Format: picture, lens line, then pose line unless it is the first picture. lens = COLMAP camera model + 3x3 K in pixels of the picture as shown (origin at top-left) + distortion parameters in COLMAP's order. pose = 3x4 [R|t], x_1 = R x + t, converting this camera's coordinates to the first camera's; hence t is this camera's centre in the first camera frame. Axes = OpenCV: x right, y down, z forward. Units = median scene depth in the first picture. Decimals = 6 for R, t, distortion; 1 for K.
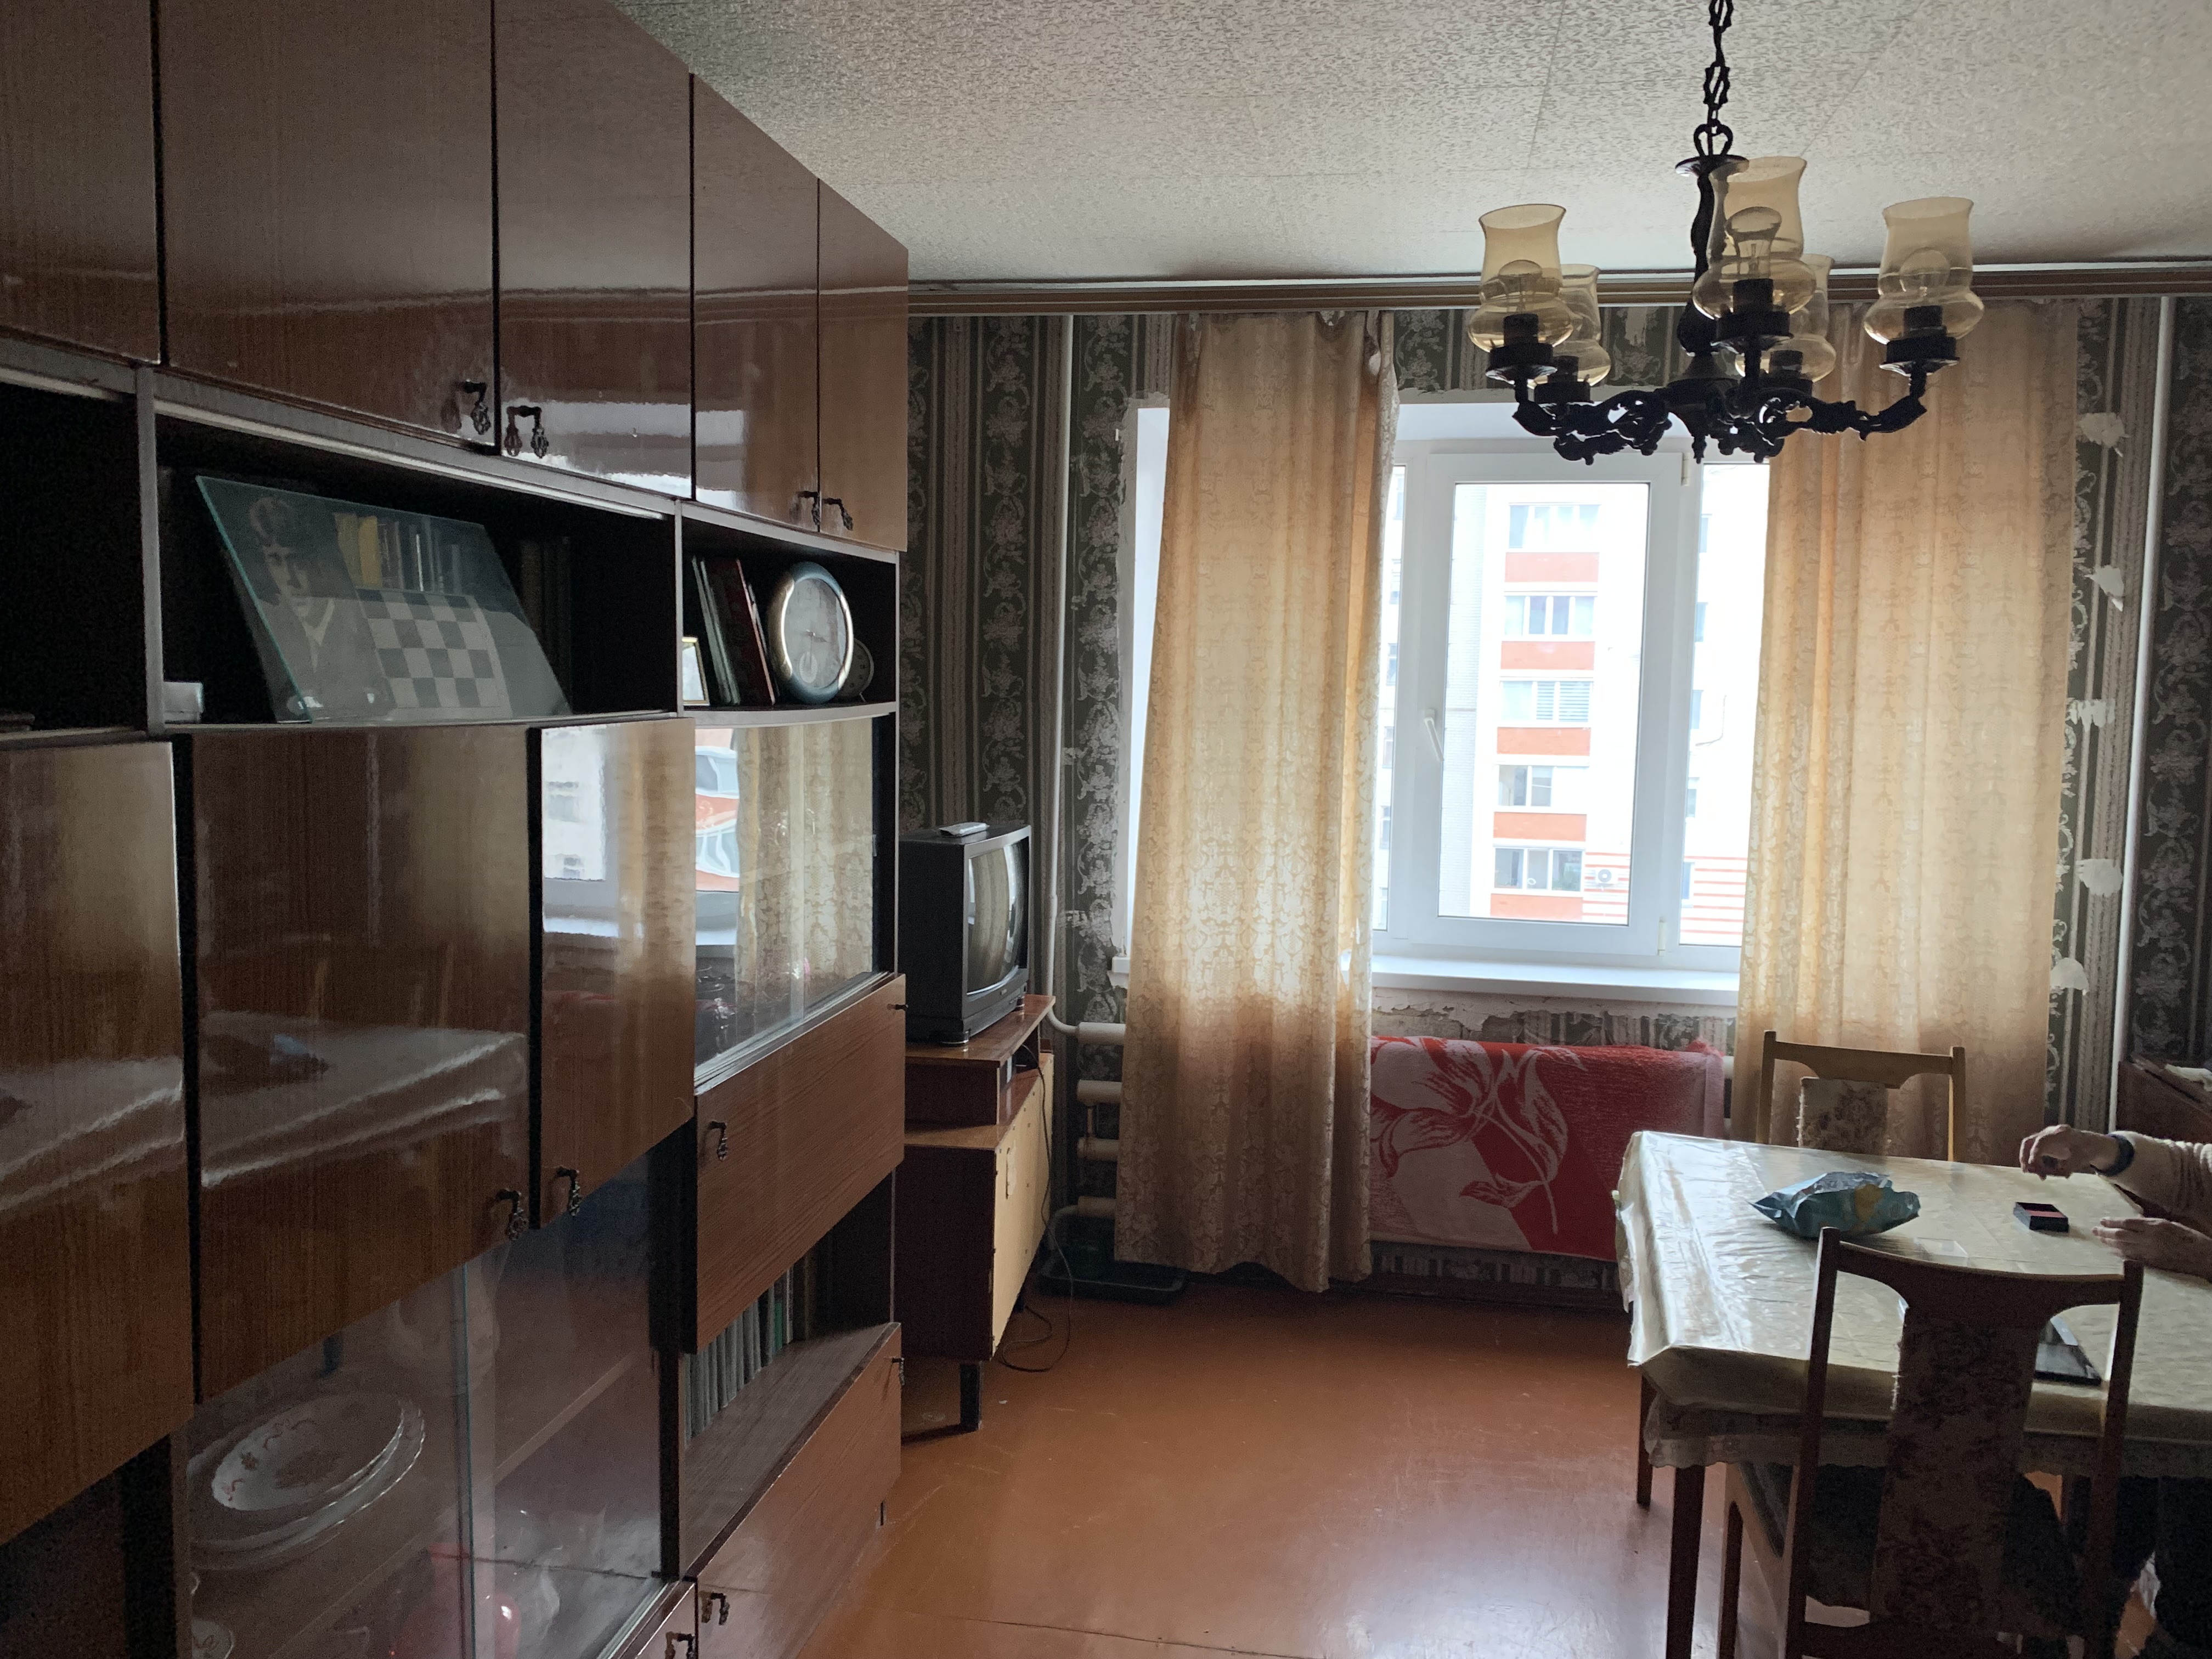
lens RADIAL K [[1702.4, 0, 1104.2], [0, 1702.4, 823.9], [0, 0, 1]] dist [0.152620, -0.163023]
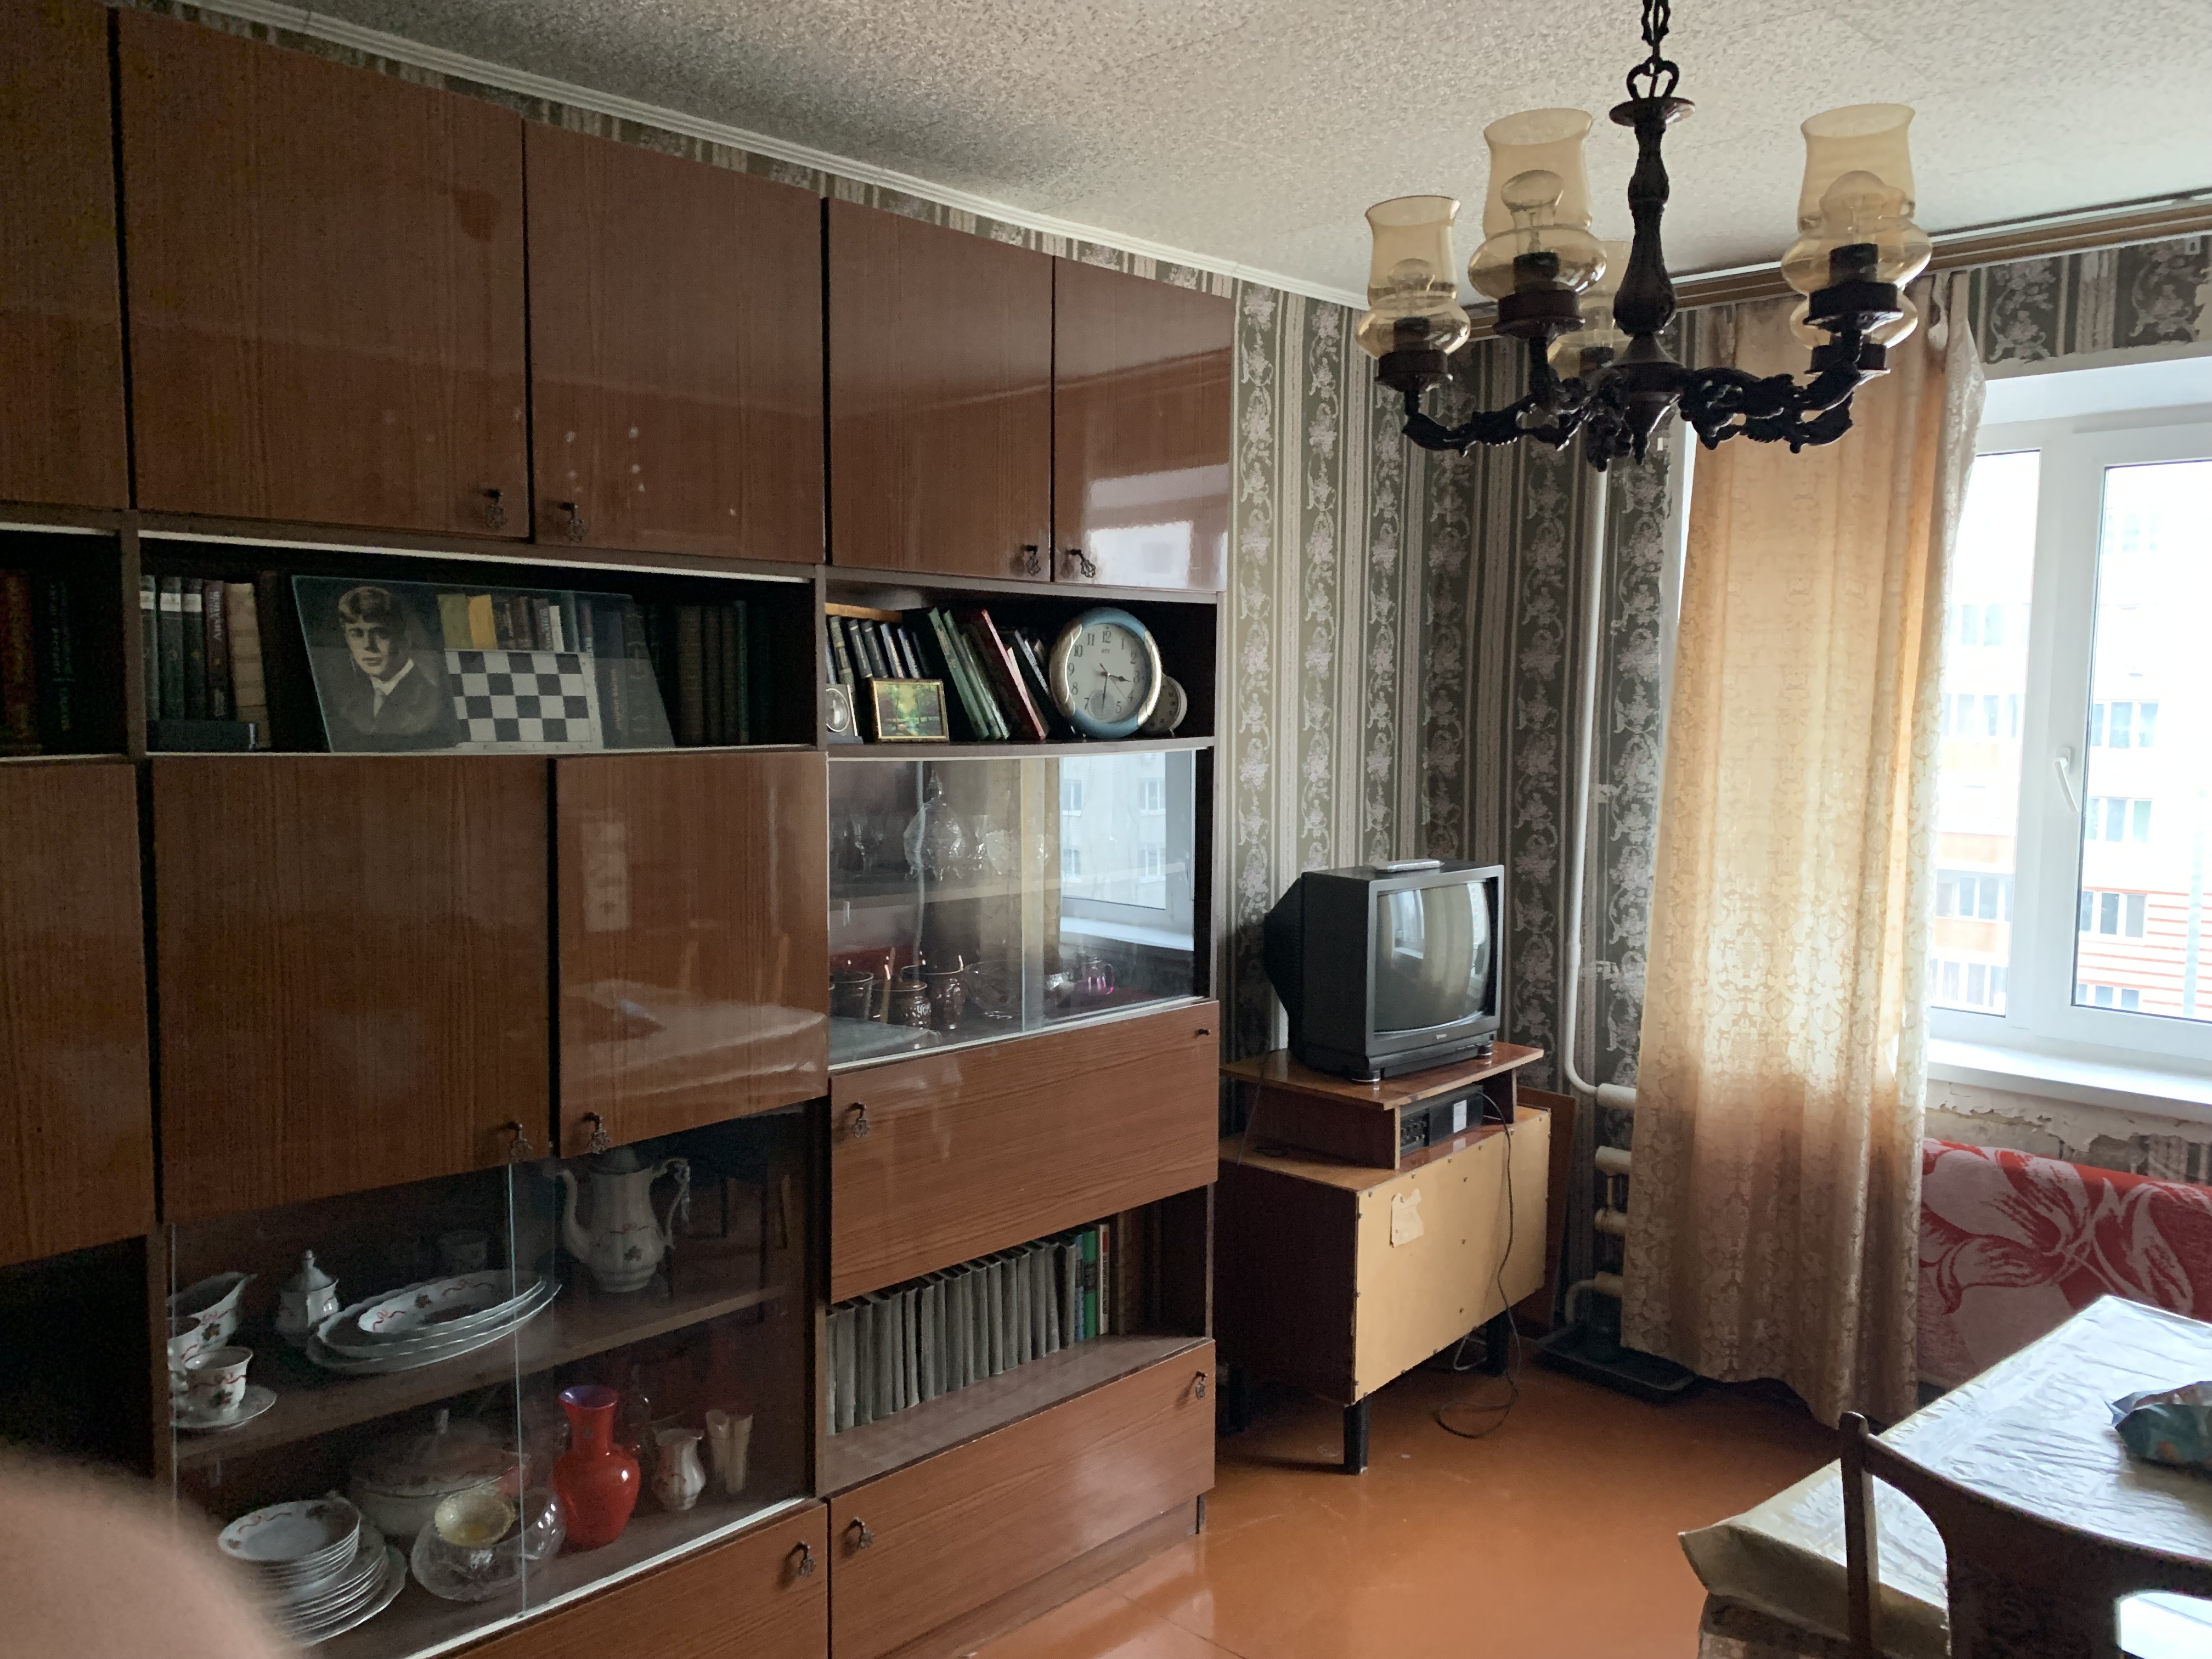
lens RADIAL K [[1710.4, 0, 1106.0], [0, 1710.4, 829.5], [0, 0, 1]] dist [0.003762, 0.007328]
pose [[0.829327, 0.036400, -0.557577, 0.282559], [-0.043515, 0.999053, 0.000497, -0.009387], [0.557067, 0.023851, 0.830125, 0.084583]]
